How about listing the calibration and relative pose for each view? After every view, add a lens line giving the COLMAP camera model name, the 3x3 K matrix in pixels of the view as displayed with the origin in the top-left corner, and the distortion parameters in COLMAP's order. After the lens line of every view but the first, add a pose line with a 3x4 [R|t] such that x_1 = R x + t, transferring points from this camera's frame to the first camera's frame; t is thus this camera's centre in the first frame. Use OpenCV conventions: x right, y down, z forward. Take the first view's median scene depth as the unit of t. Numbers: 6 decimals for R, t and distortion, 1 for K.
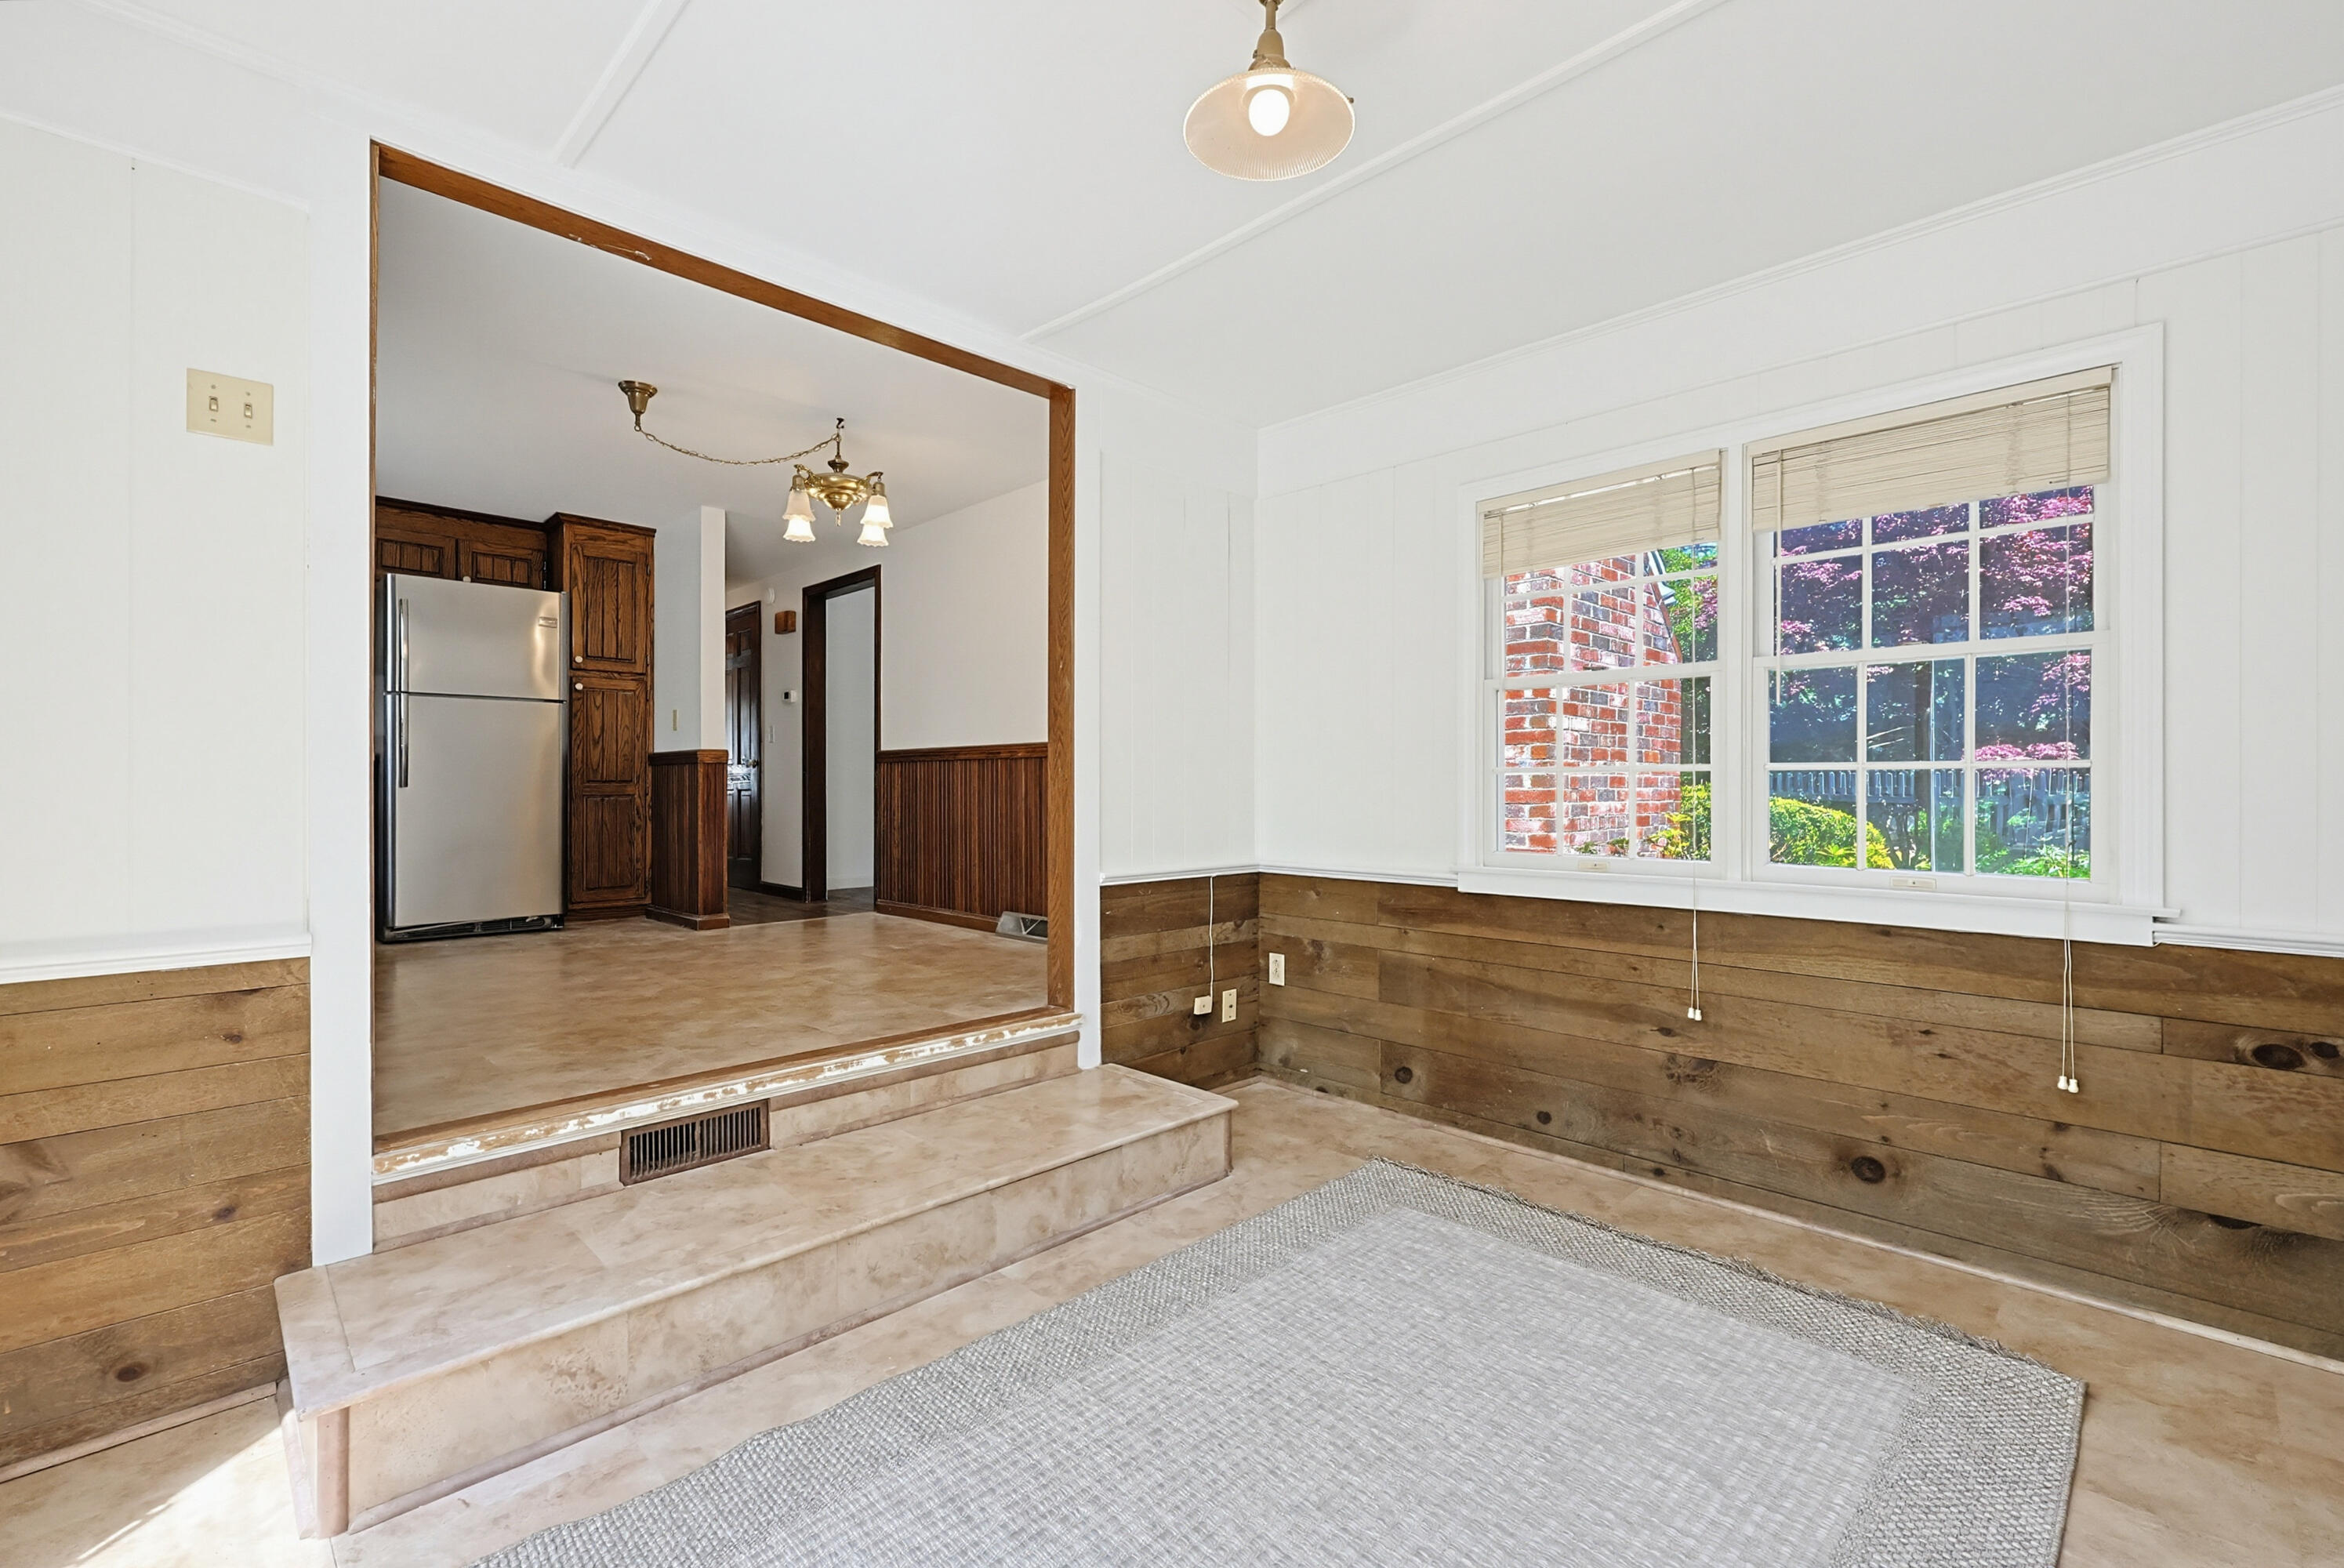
lens RADIAL K [[1030.5, 0, 1183.1], [0, 1030.5, 785.3], [0, 0, 1]] dist [-0.000955, -0.000024]
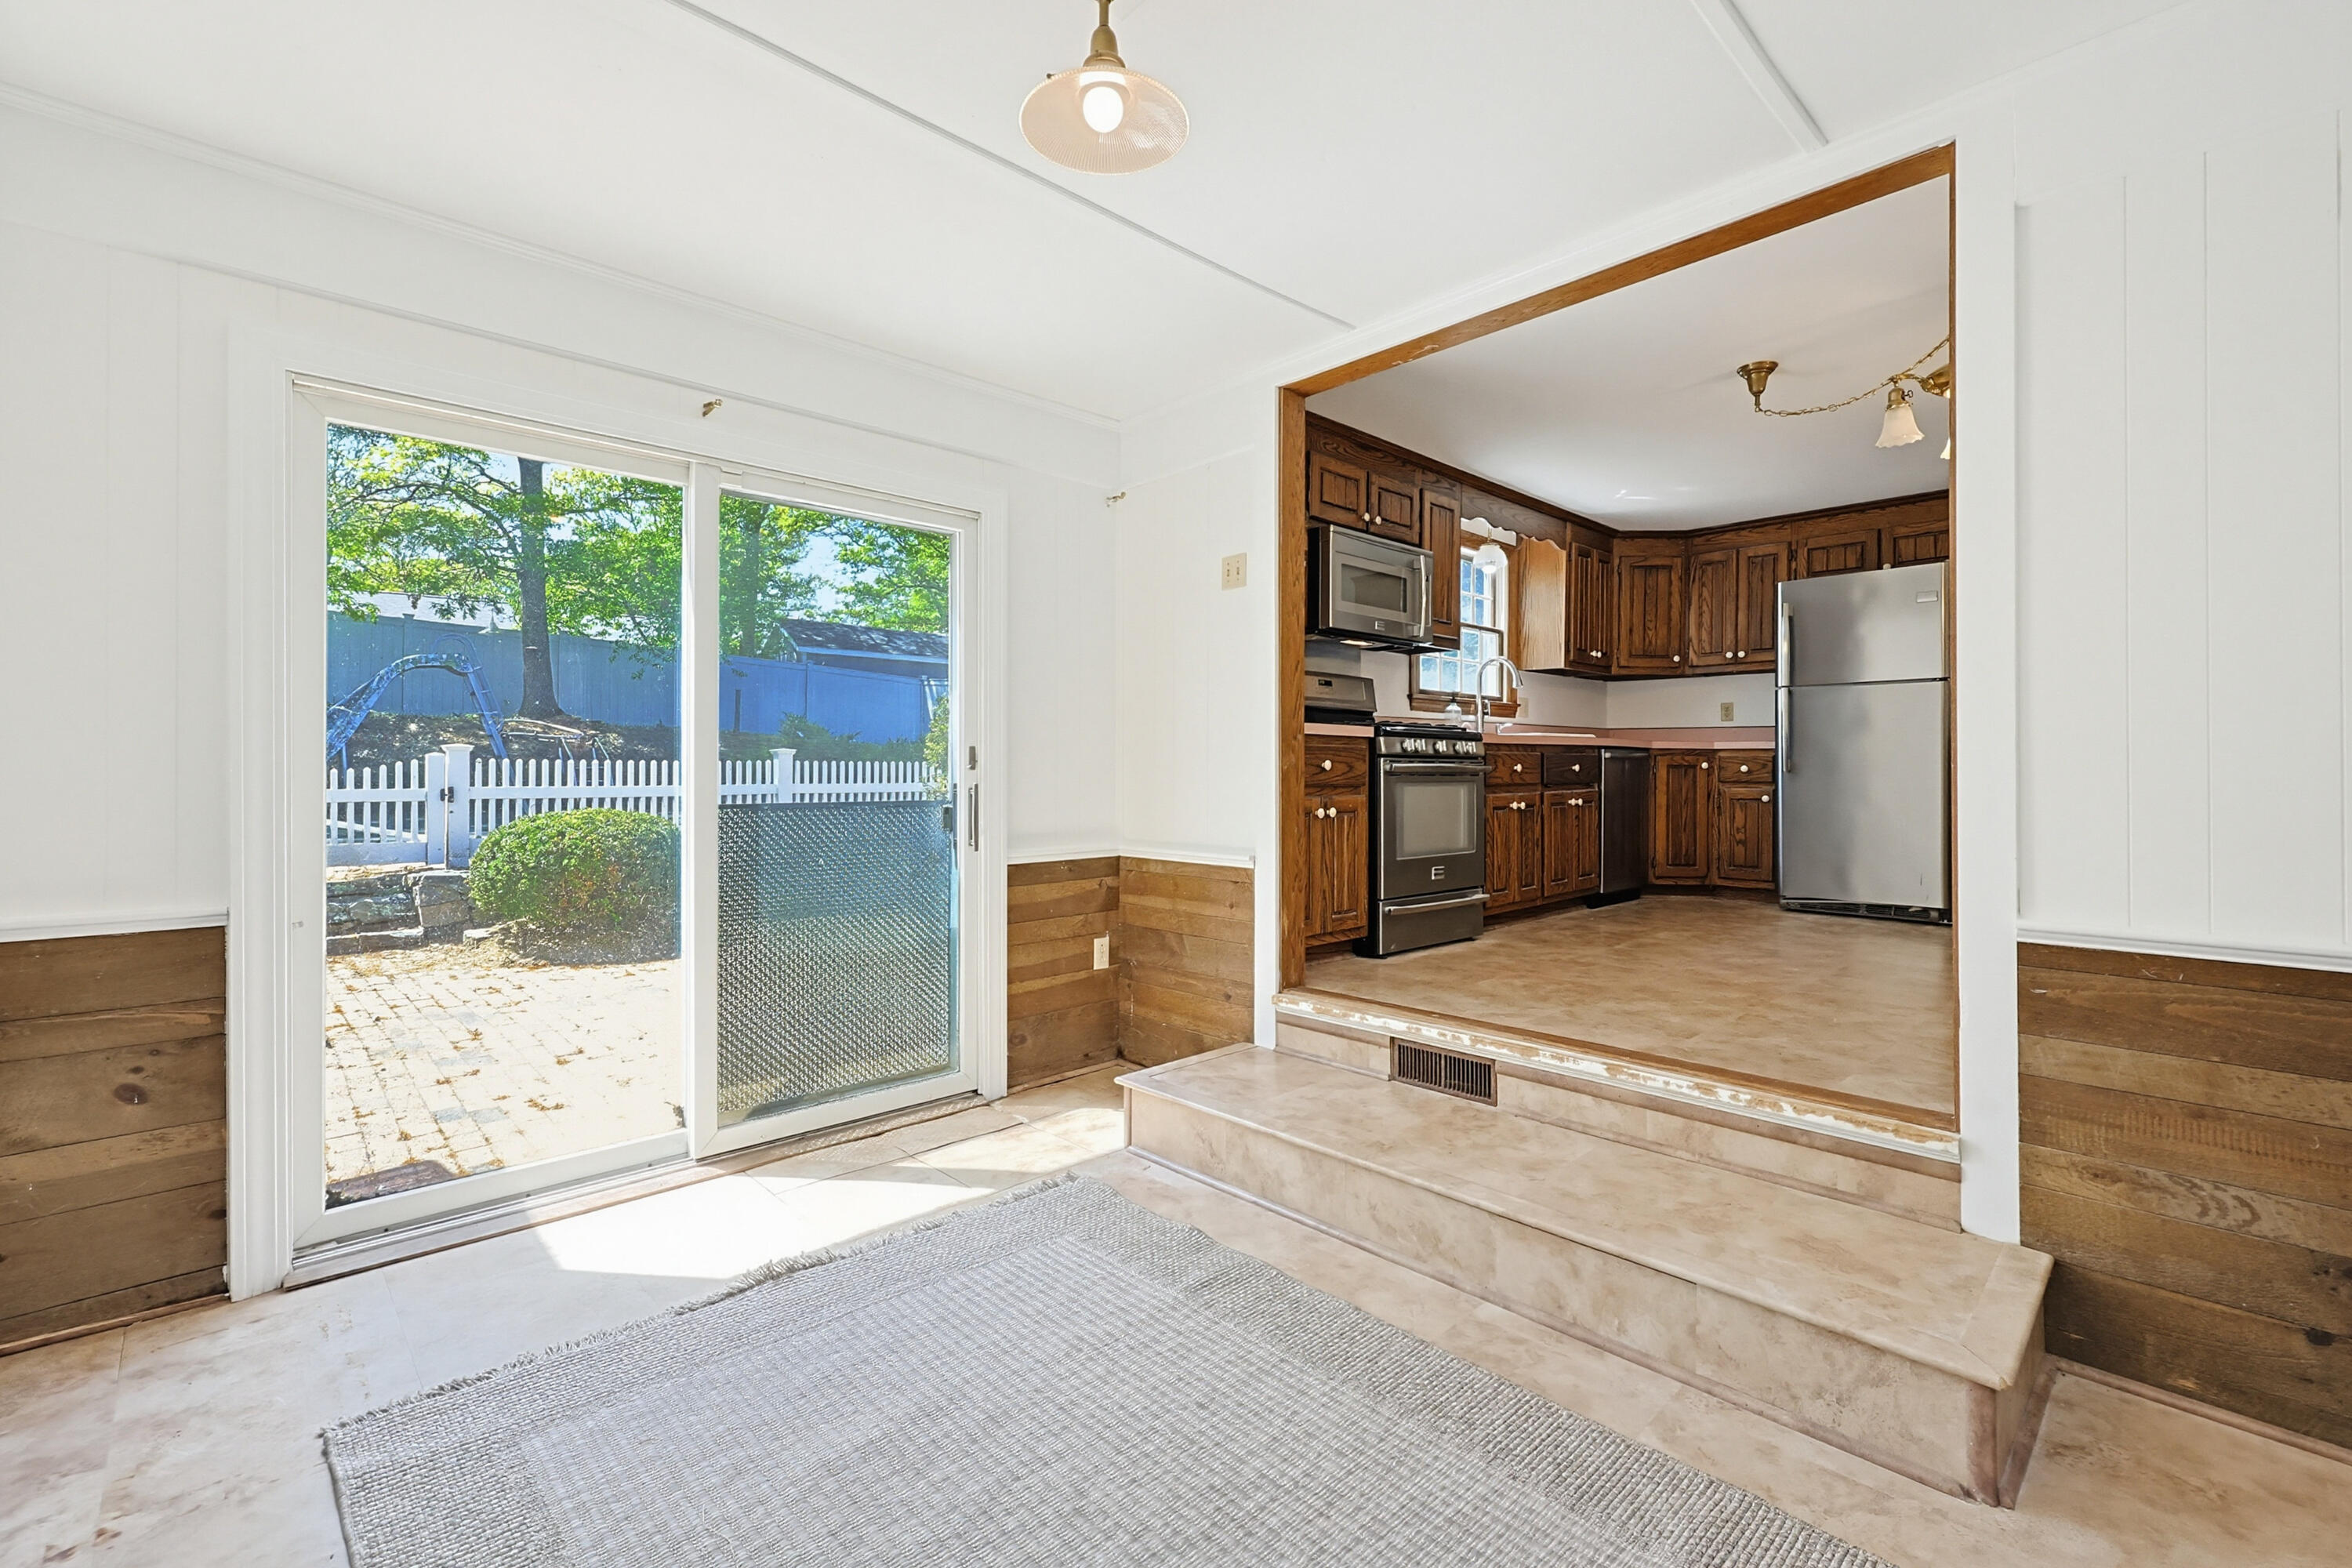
lens RADIAL K [[1010.9, 0, 1166.3], [0, 1010.9, 764.8], [0, 0, 1]] dist [-0.000125, 0.000162]
pose [[-0.044807, -0.006394, -0.998975, 0.331106], [0.003059, 0.999974, -0.006537, -0.000820], [0.998991, -0.003349, -0.044787, 0.341452]]
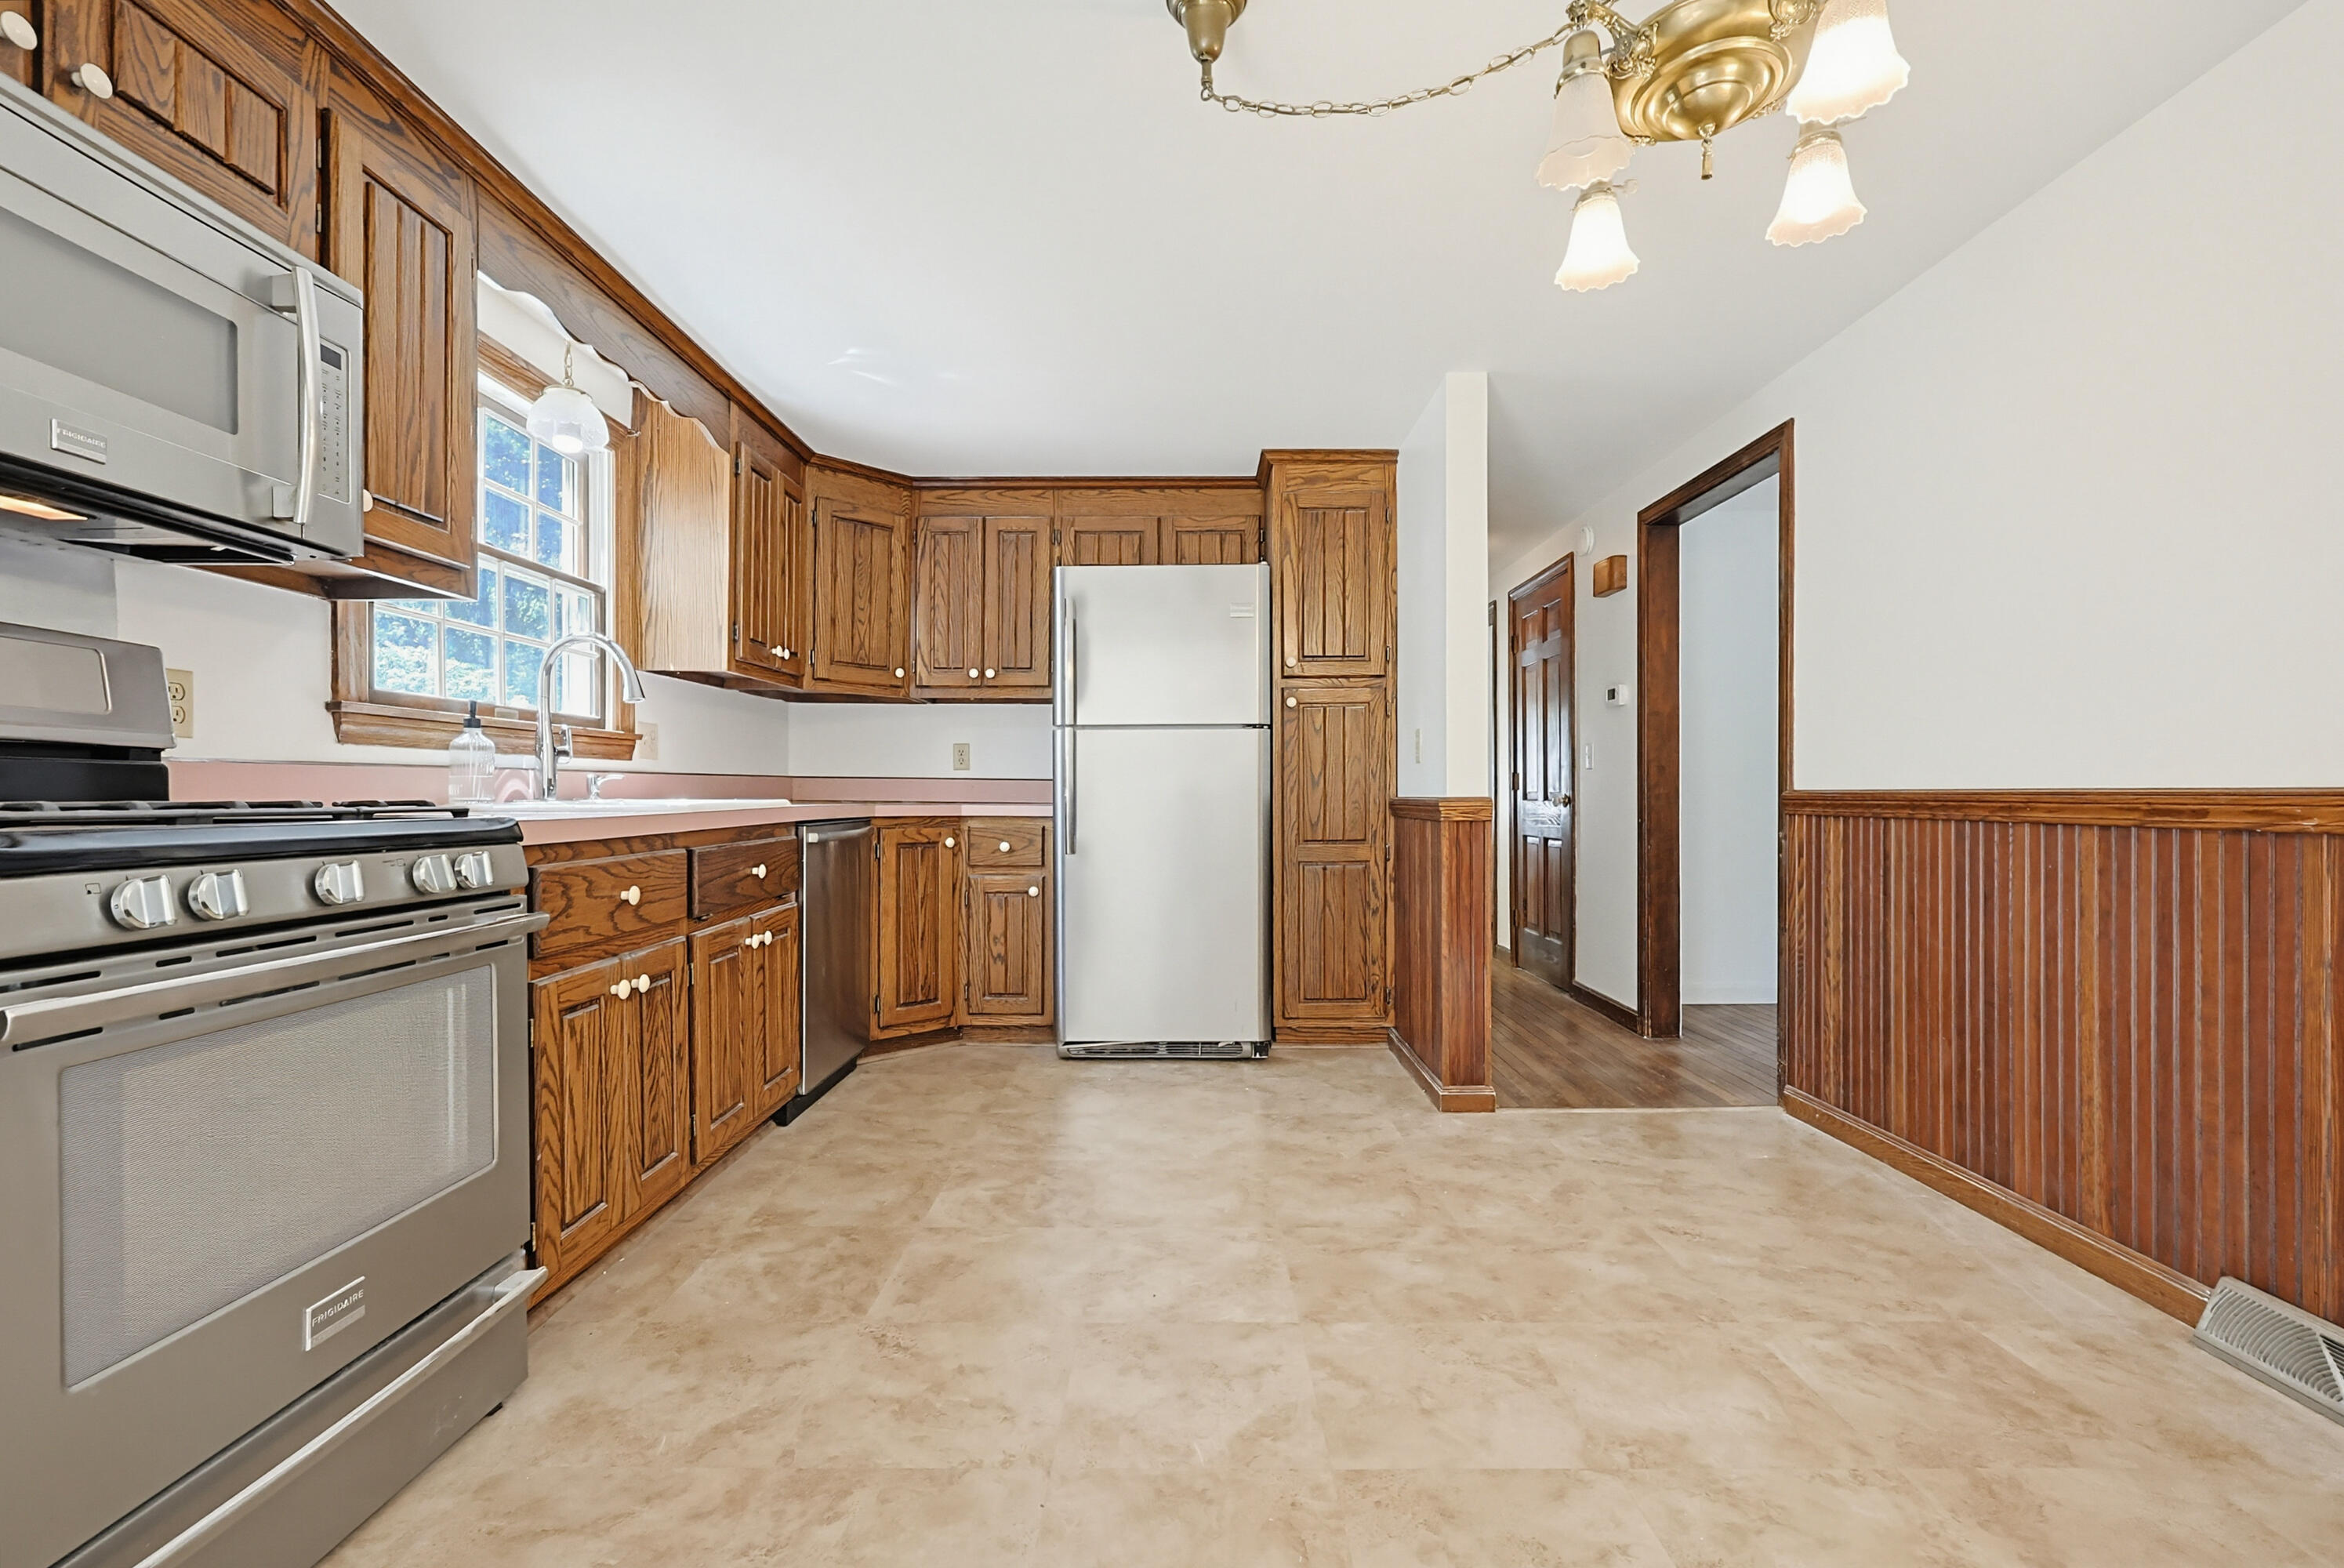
lens RADIAL K [[1011.8, 0, 1170.2], [0, 1011.8, 796.9], [0, 0, 1]] dist [-0.000590, 0.000132]
pose [[0.693803, 0.000742, -0.720164, -0.168433], [0.005947, 0.999959, 0.006759, -0.039680], [0.720140, -0.008972, 0.693771, 0.496579]]
